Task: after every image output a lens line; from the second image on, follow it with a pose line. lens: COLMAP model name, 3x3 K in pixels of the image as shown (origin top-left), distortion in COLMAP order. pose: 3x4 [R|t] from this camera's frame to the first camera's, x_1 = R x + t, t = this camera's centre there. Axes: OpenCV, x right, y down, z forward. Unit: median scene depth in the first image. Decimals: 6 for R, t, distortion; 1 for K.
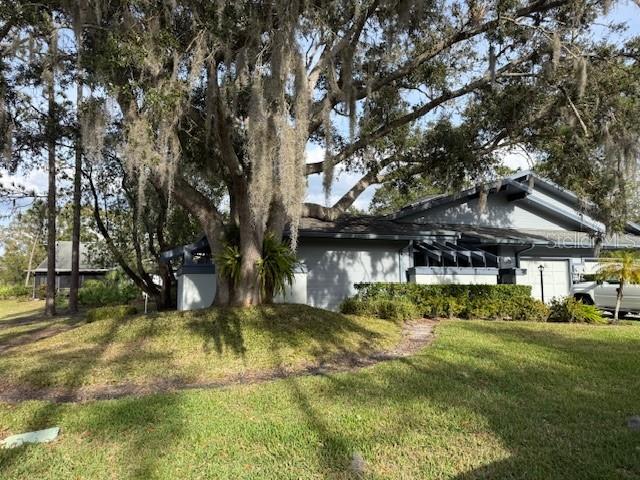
lens RADIAL K [[446.0, 0, 328.7], [0, 446.0, 240.8], [0, 0, 1]] dist [0.122136, -0.170153]
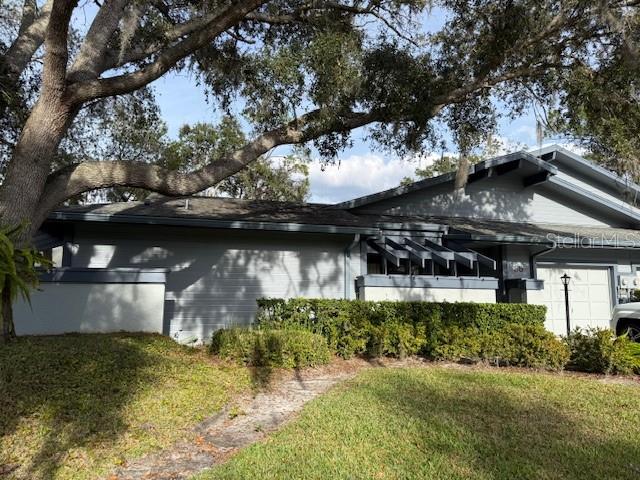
lens RADIAL K [[446.0, 0, 328.7], [0, 446.0, 240.8], [0, 0, 1]] dist [0.122136, -0.170153]
pose [[0.995946, 0.002889, -0.089910, 0.190828], [-0.005332, 0.999623, -0.026941, 0.025214], [0.089798, 0.027311, 0.995585, 0.324329]]
